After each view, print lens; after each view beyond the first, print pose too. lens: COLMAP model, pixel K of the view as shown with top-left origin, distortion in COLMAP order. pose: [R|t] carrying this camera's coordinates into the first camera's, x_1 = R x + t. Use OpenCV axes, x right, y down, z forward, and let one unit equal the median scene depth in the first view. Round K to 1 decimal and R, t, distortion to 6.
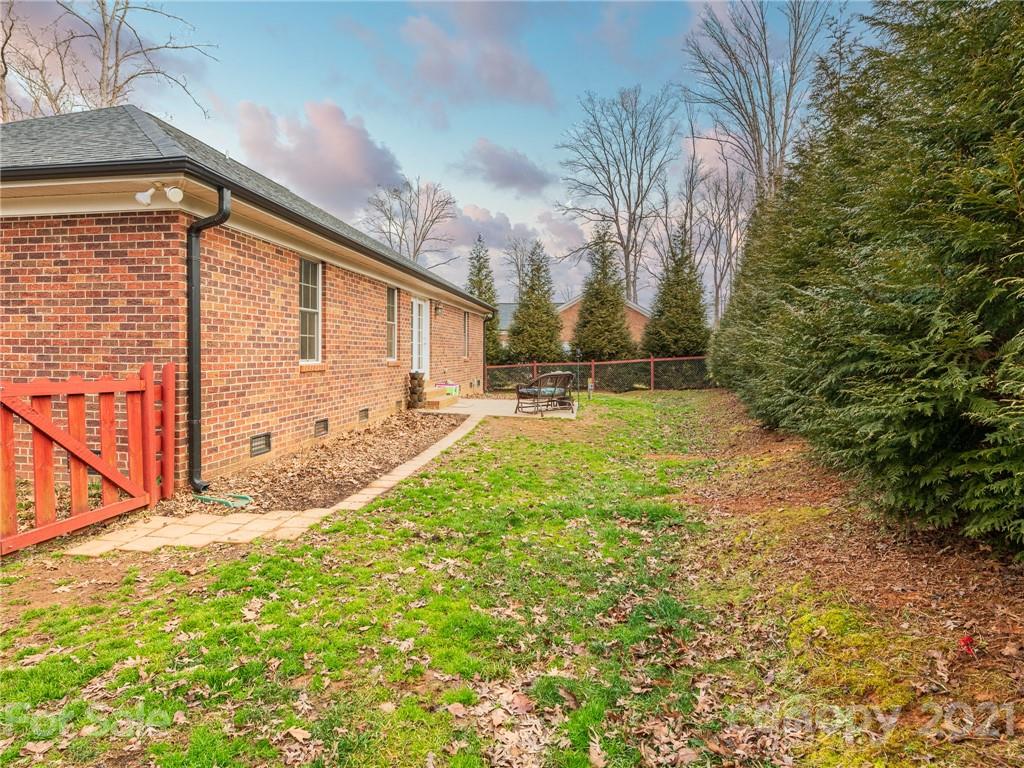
lens RADIAL K [[542.7, 0, 498.1], [0, 542.7, 385.1], [0, 0, 1]] dist [-0.001167, -0.000030]
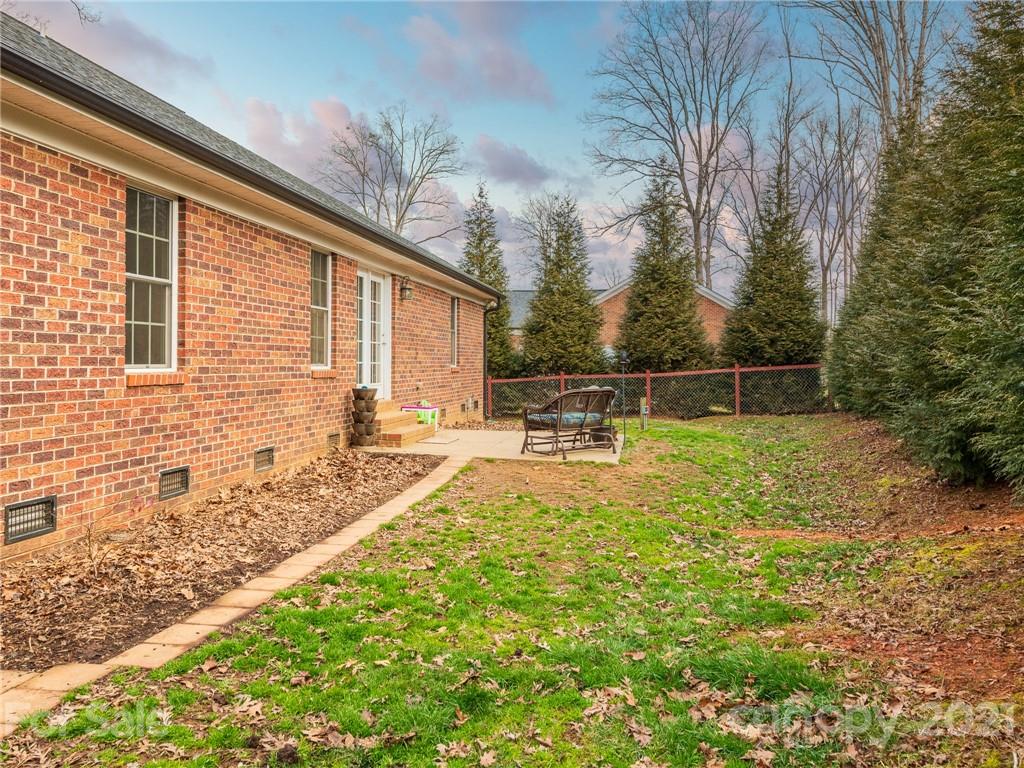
lens RADIAL K [[753.1, 0, 512.0], [0, 753.1, 384.0], [0, 0, 1]] dist [0.012023, 0.000718]
pose [[0.999966, -0.001099, -0.008169, 0.029692], [0.000846, 0.999520, -0.030972, -0.001333], [0.008199, 0.030964, 0.999487, 0.146531]]
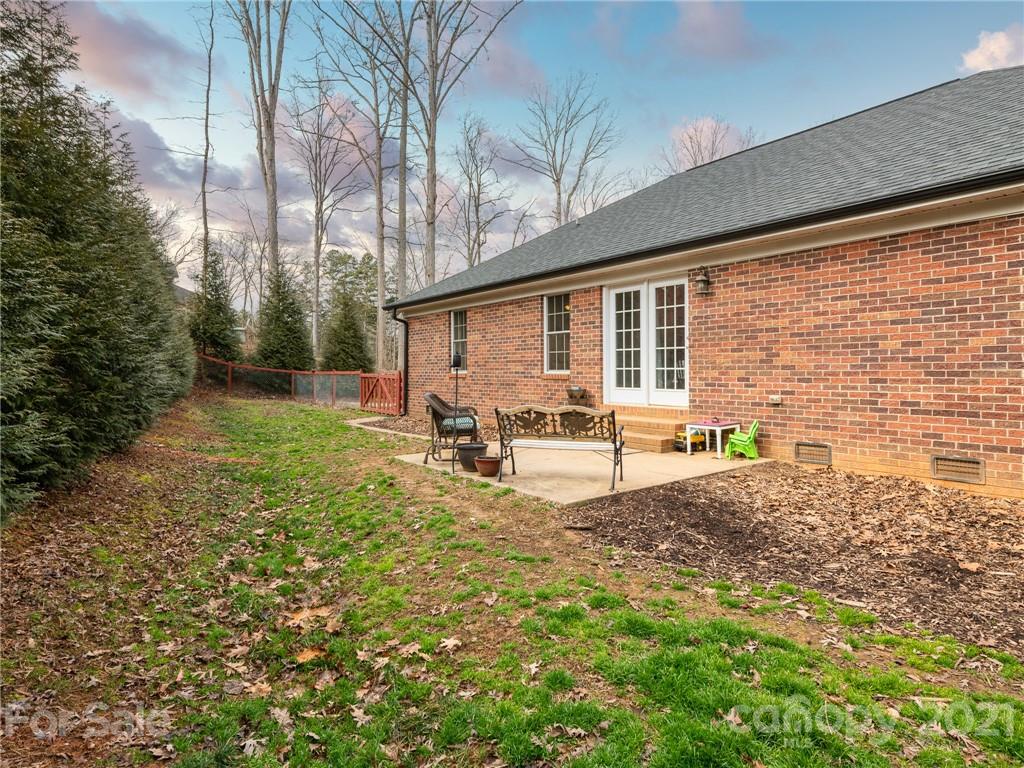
lens RADIAL K [[516.9, 0, 512.0], [0, 516.9, 384.0], [0, 0, 1]] dist [0.000479, -0.000216]
pose [[-0.663633, -0.001583, -0.748056, 0.518159], [-0.059145, 0.996978, 0.050361, -0.067920], [0.745716, 0.077665, -0.661722, 1.548474]]
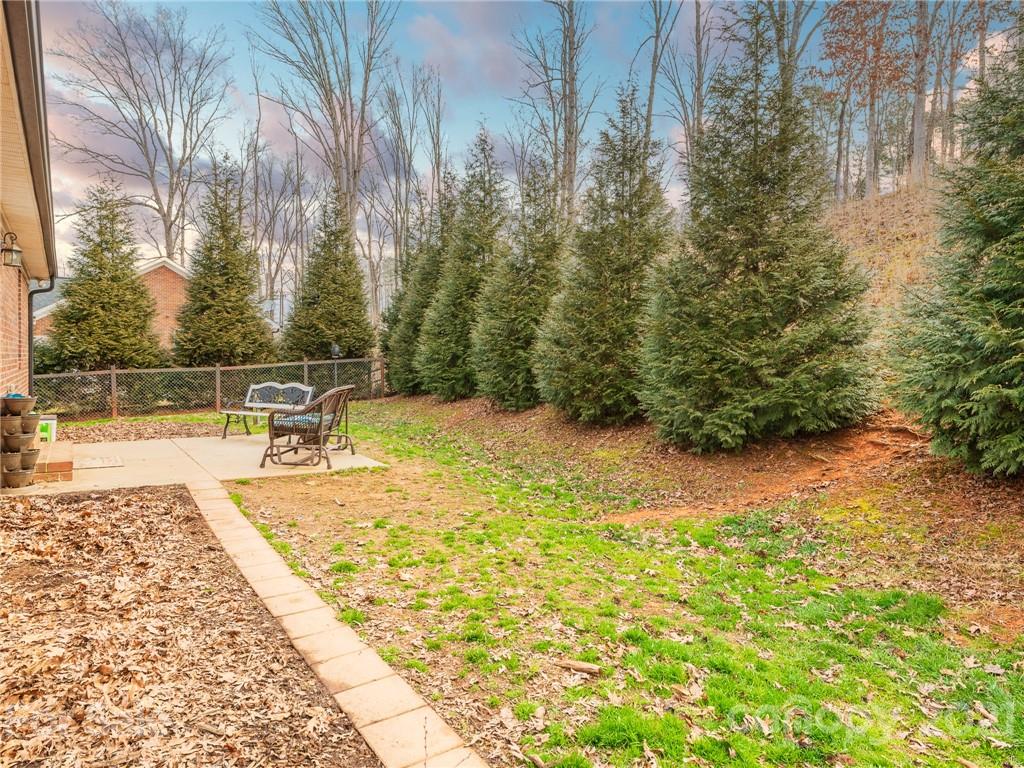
lens RADIAL K [[610.4, 0, 512.0], [0, 610.4, 384.0], [0, 0, 1]] dist [-0.003125, -0.000935]
pose [[0.710231, -0.031053, 0.703283, -0.219209], [0.039681, 0.999204, 0.004047, -0.021359], [-0.702849, 0.025033, 0.710898, 0.450198]]
